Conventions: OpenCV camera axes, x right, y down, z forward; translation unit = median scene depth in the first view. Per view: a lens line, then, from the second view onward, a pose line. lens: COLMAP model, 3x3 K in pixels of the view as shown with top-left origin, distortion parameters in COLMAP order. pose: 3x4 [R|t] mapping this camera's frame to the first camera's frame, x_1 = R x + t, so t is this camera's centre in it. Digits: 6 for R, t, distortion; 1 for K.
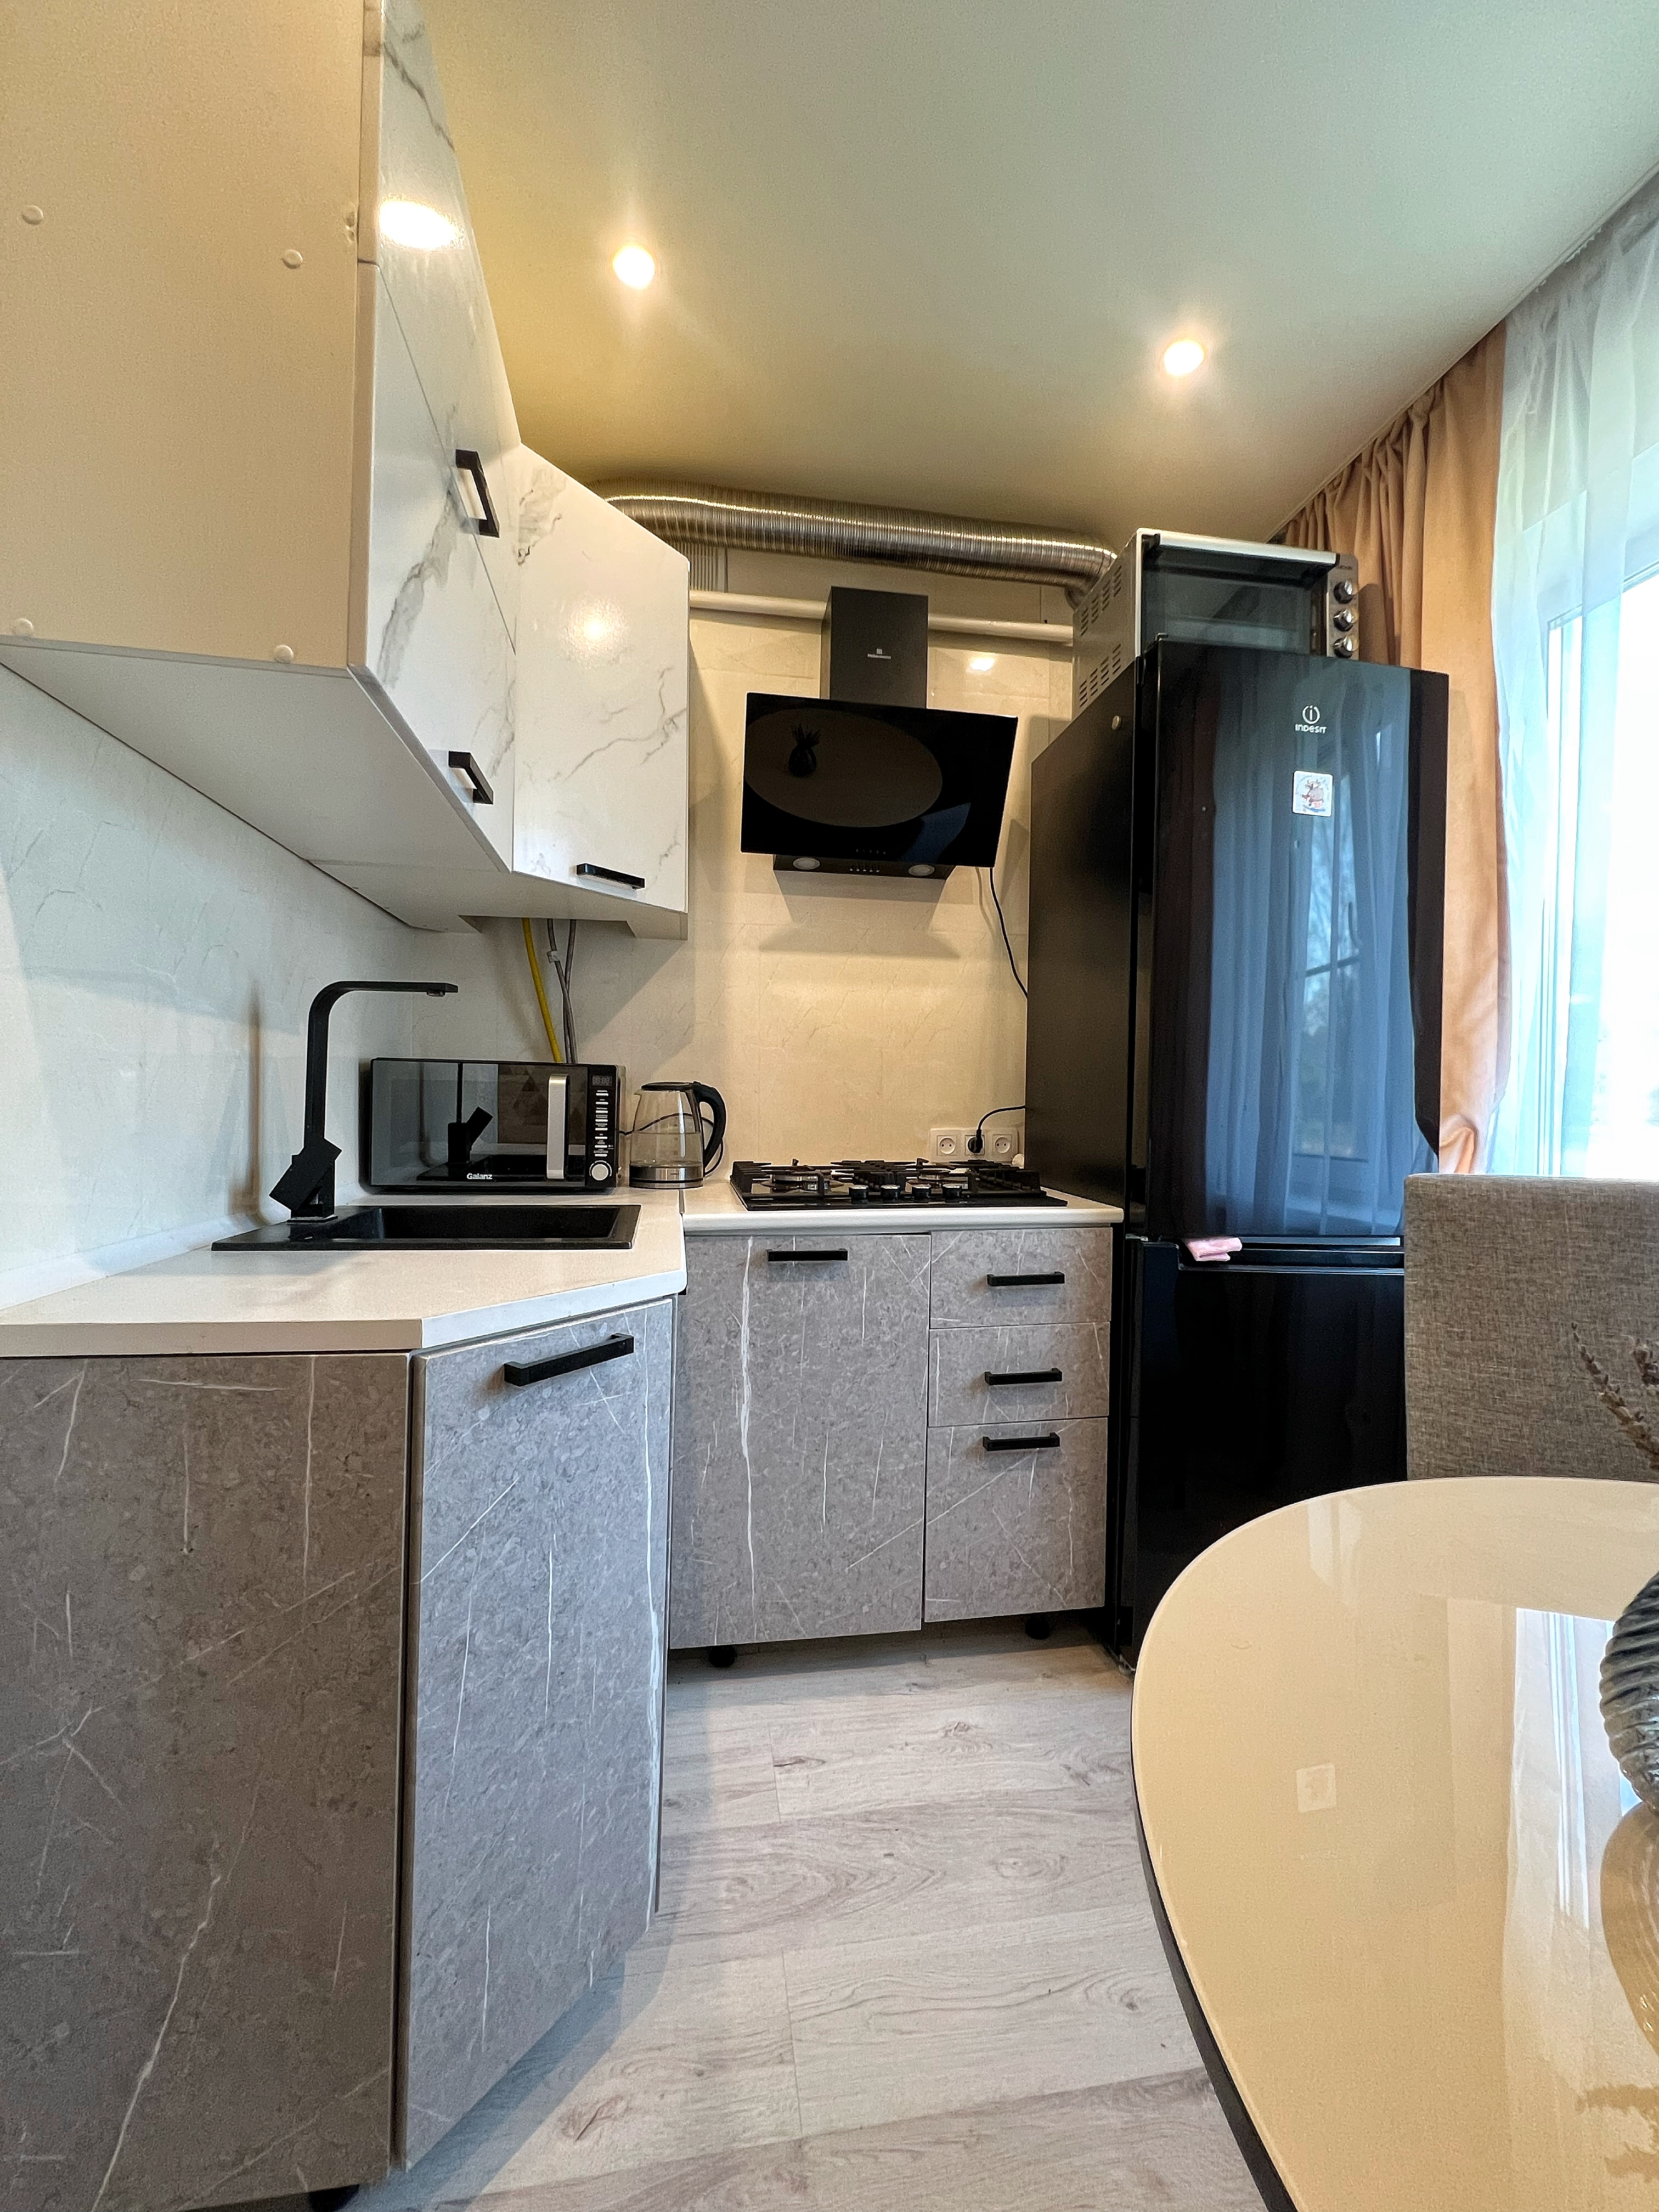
lens RADIAL K [[890.8, 0, 828.9], [0, 890.8, 1102.4], [0, 0, 1]] dist [-0.004310, 0.001125]
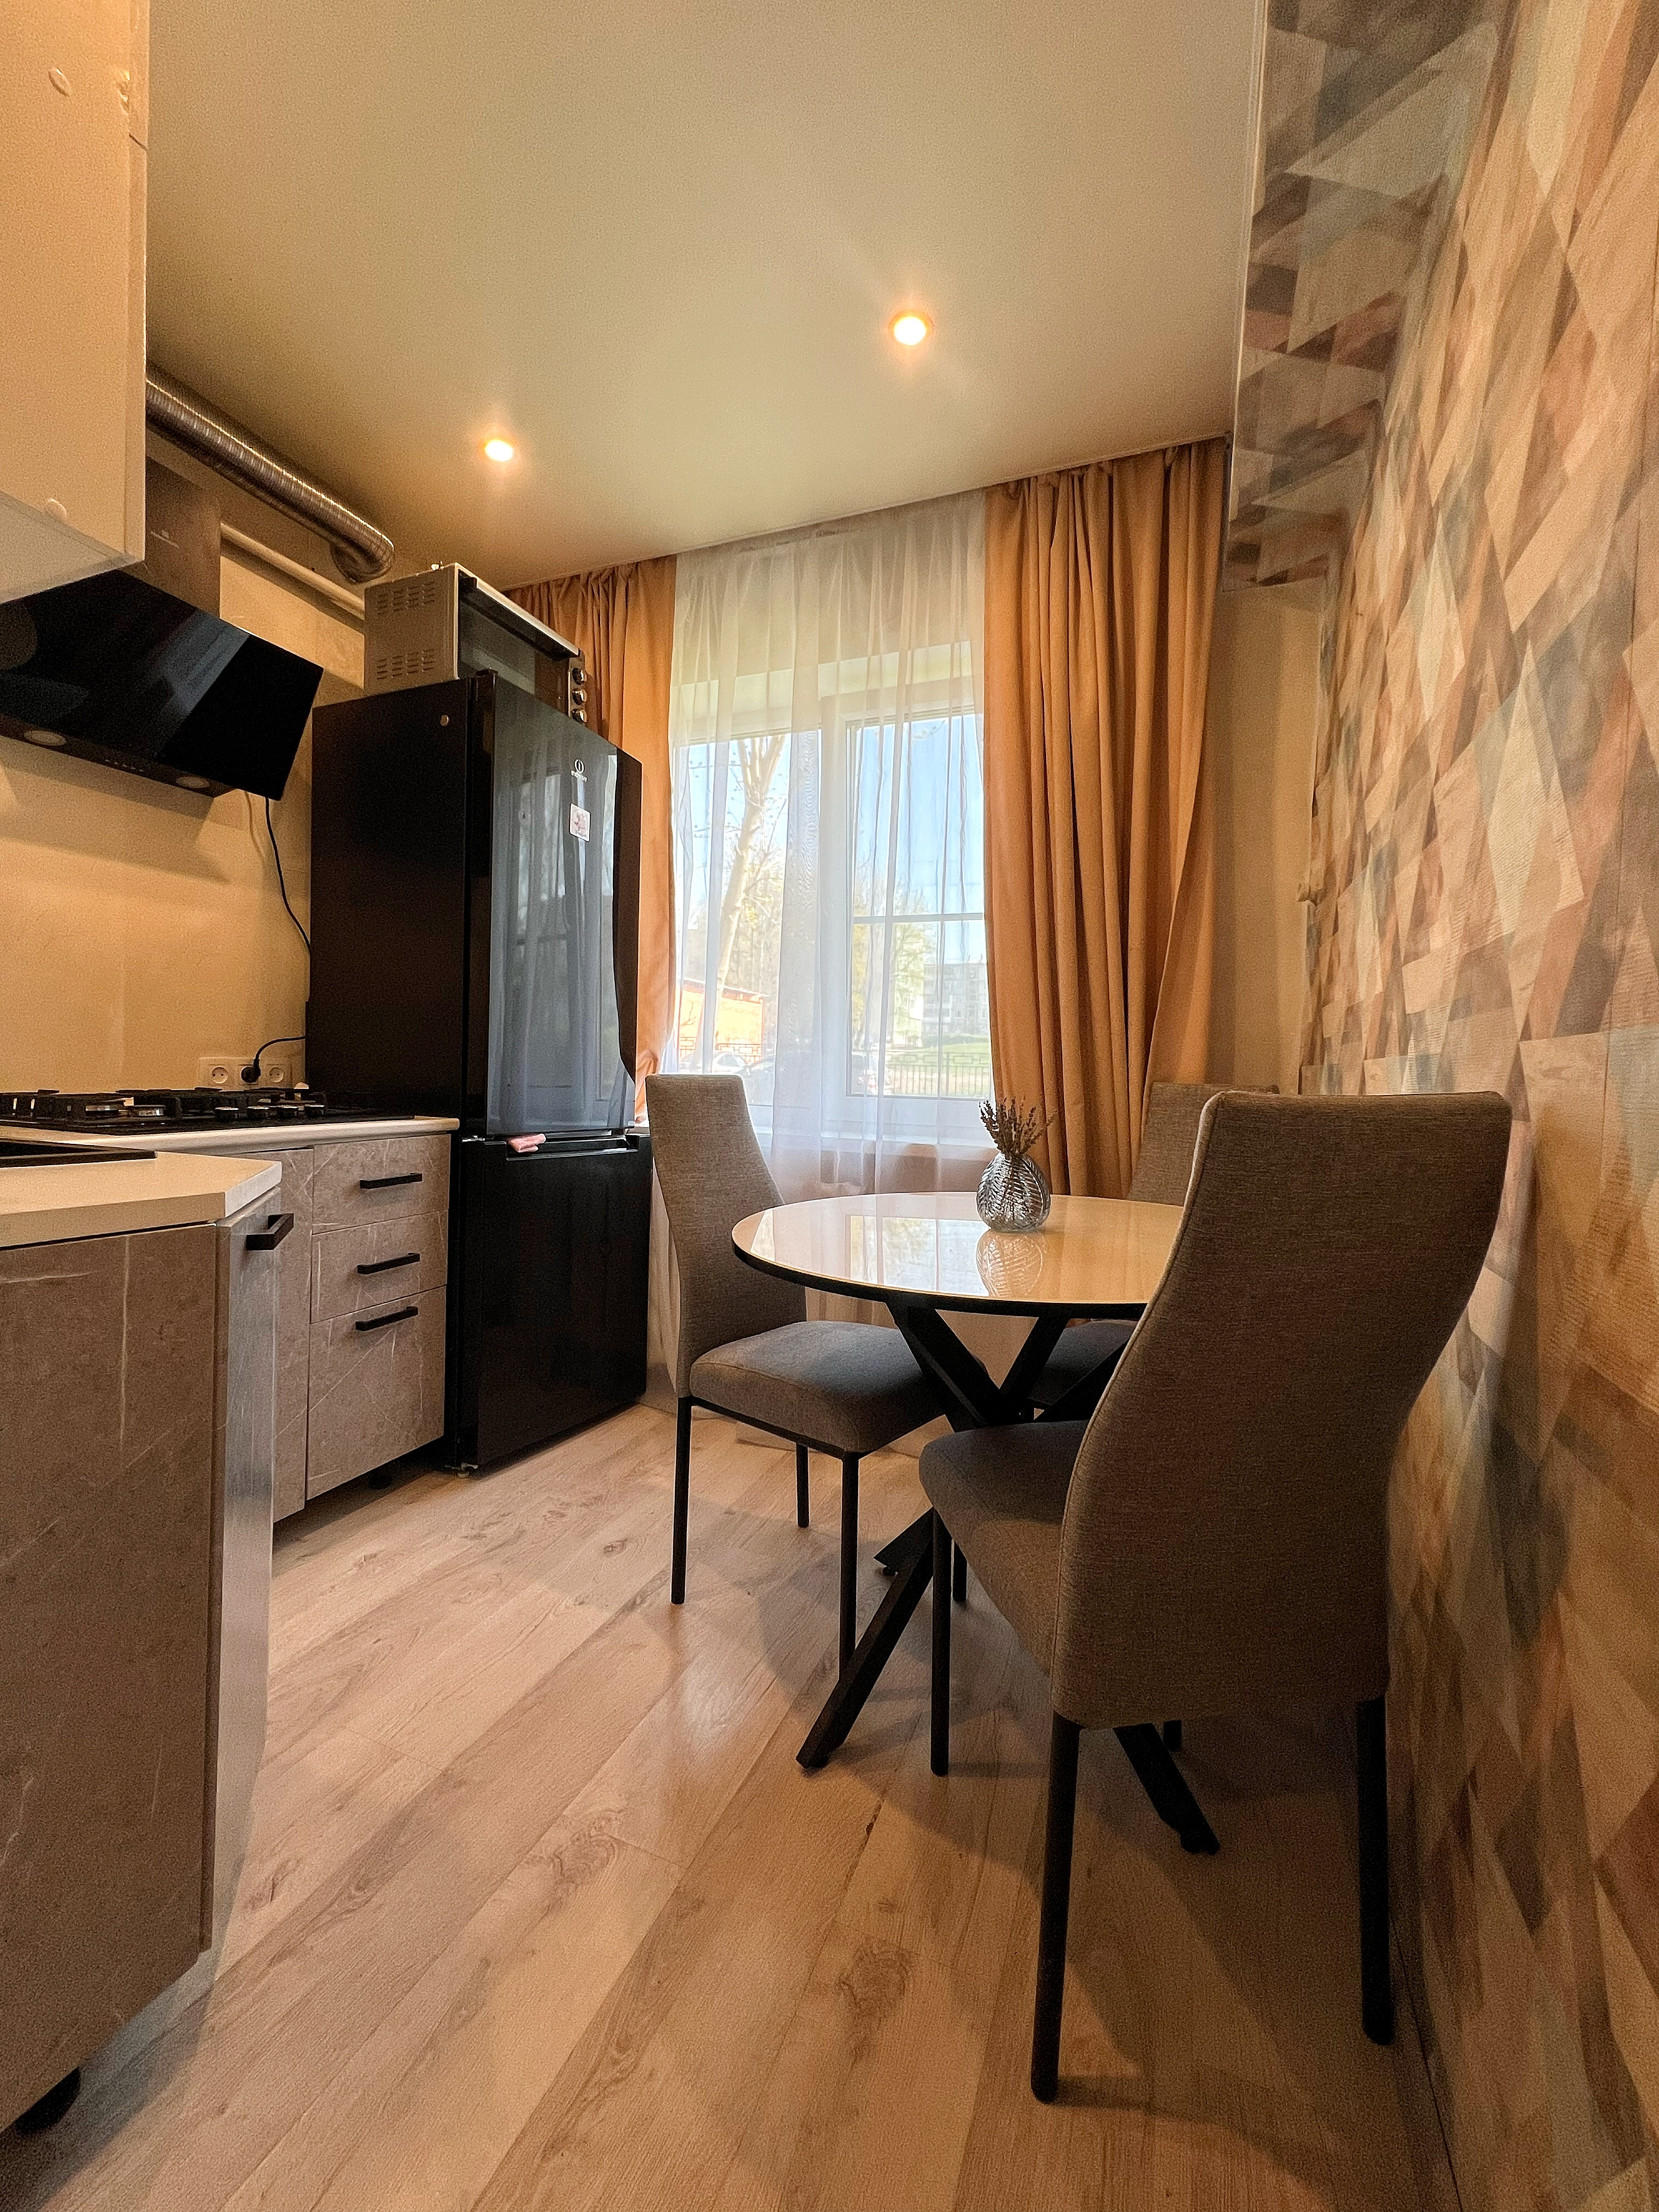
lens RADIAL K [[890.8, 0, 835.4], [0, 890.8, 1103.5], [0, 0, 1]] dist [-0.004310, 0.001125]
pose [[0.515393, -0.029302, 0.856453, -0.478849], [-0.017445, 0.998849, 0.044672, 0.033180], [-0.856776, -0.037964, 0.514289, -0.105709]]
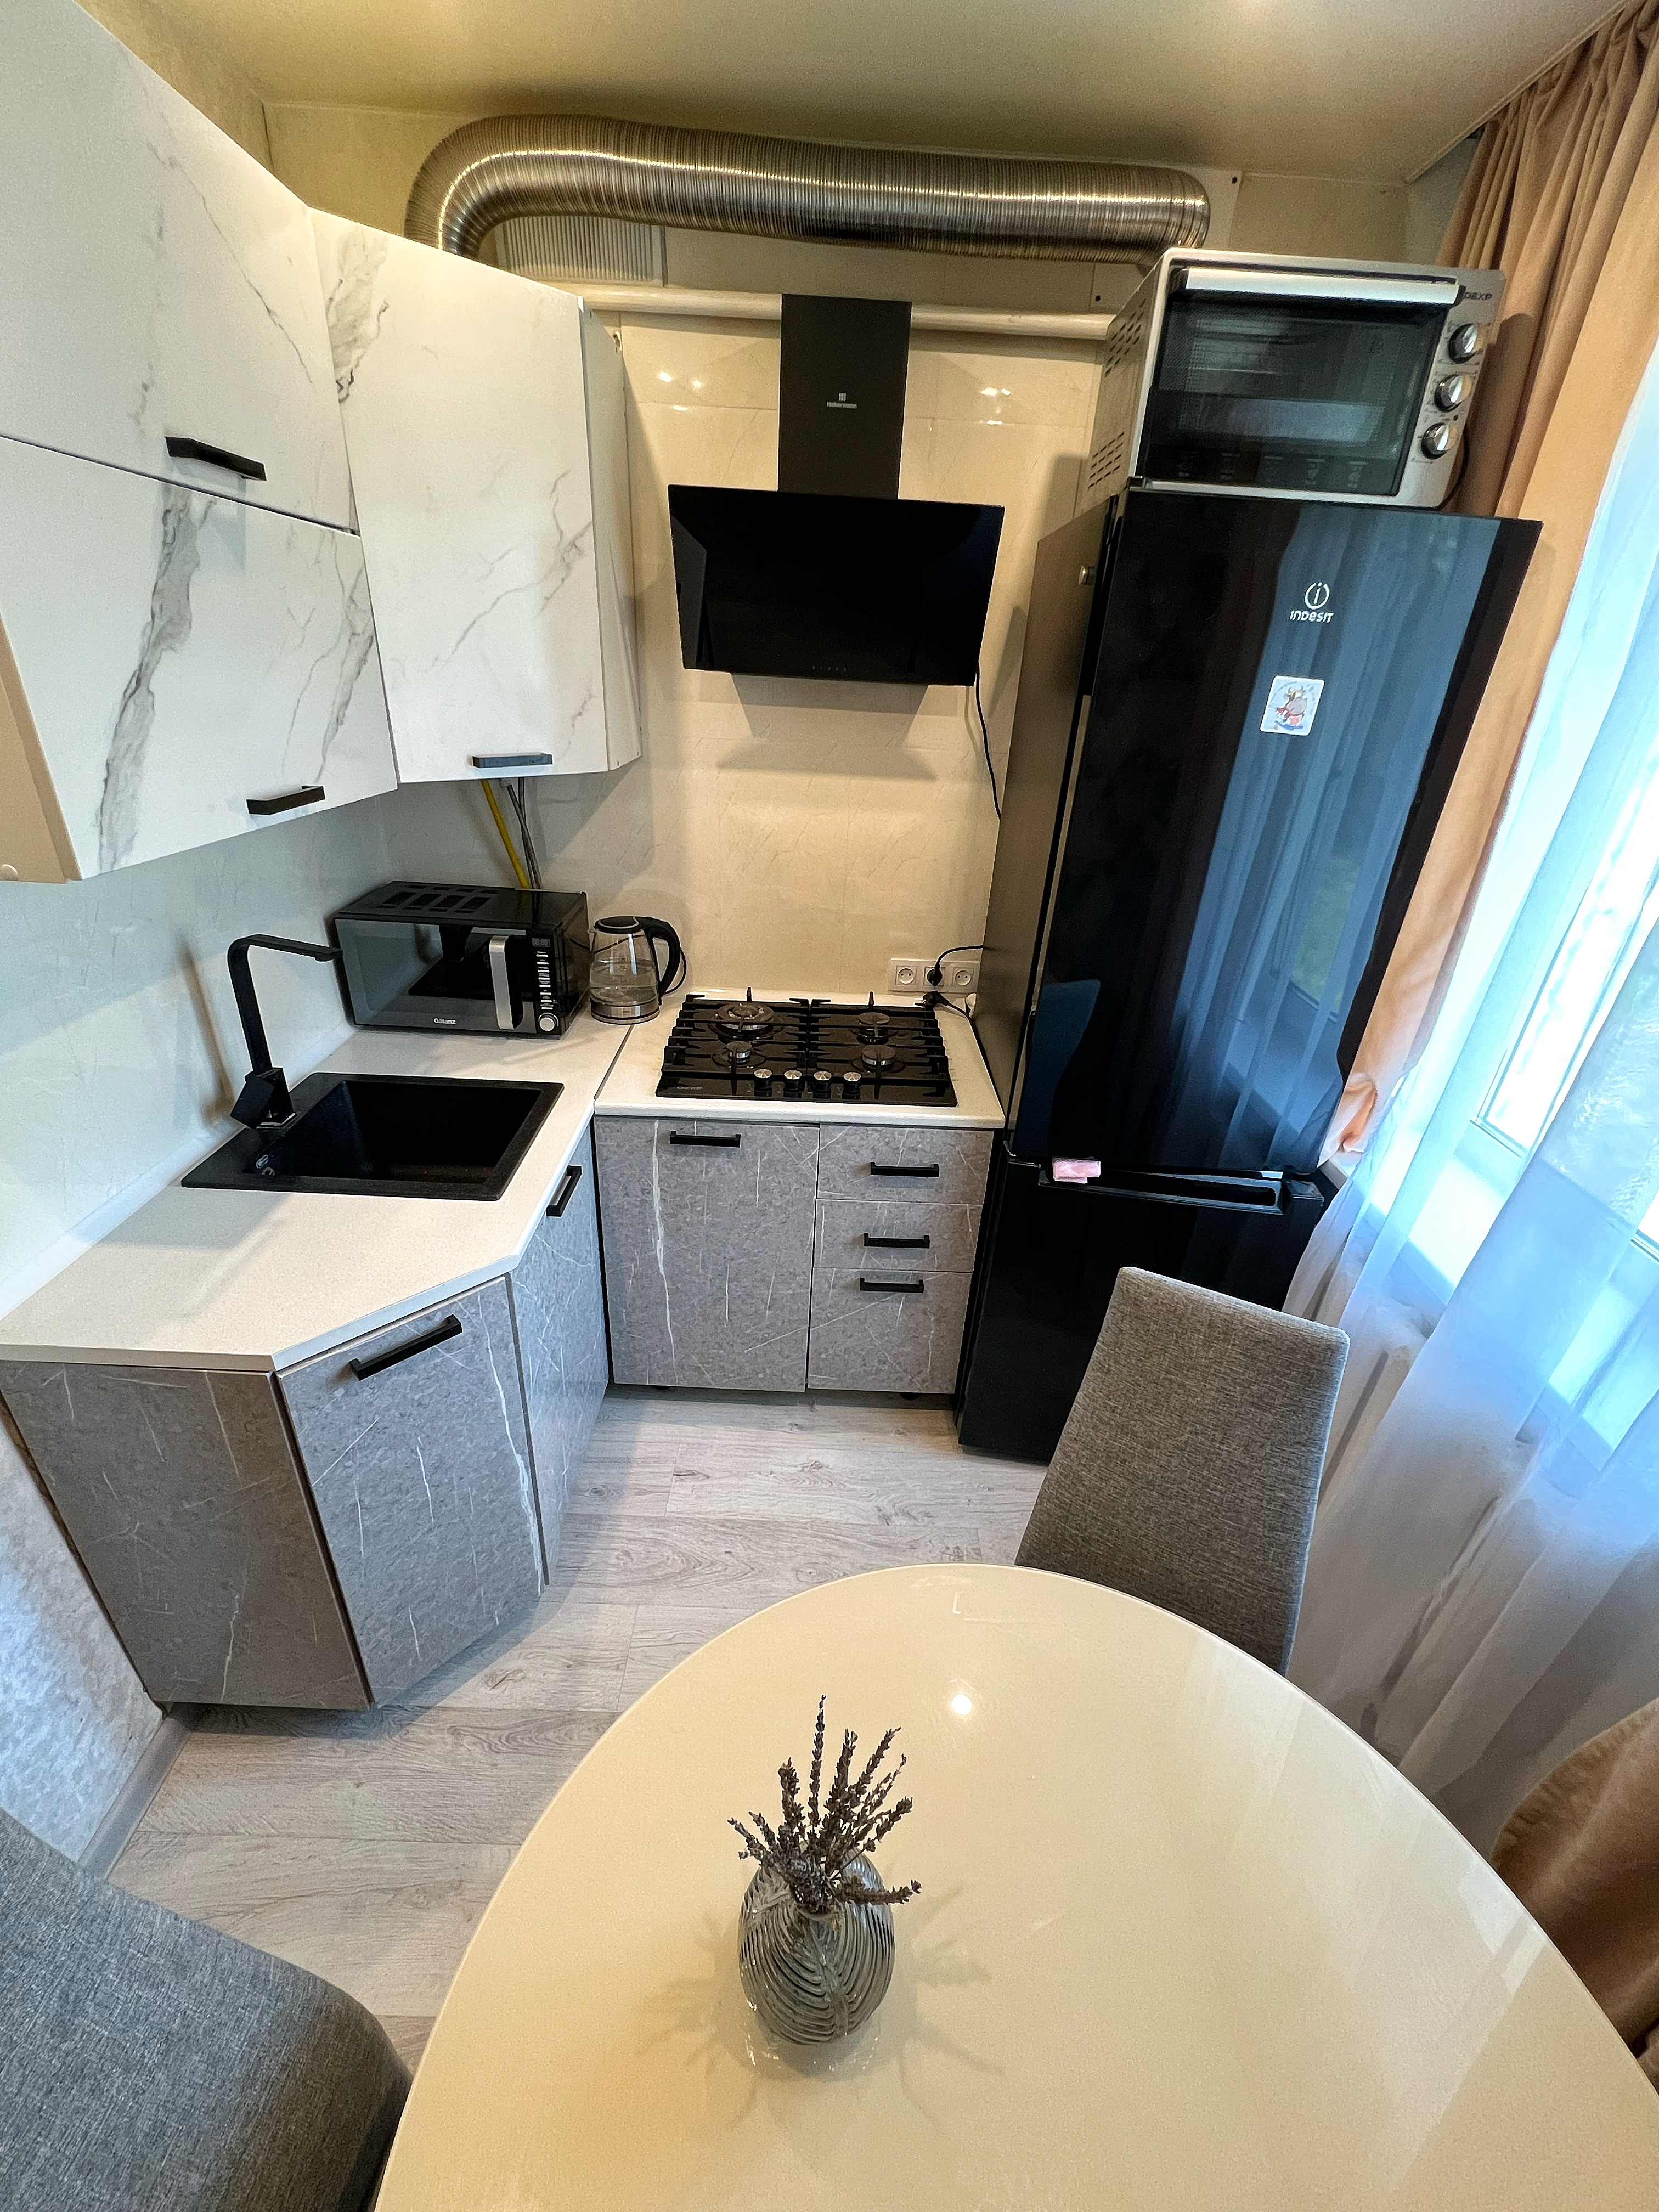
lens RADIAL K [[890.8, 0, 827.9], [0, 890.8, 1103.3], [0, 0, 1]] dist [-0.004310, 0.001125]
pose [[0.985688, 0.104920, -0.131954, 0.262737], [-0.035643, 0.894732, 0.445178, -0.364739], [0.164772, -0.434103, 0.885666, 0.033889]]
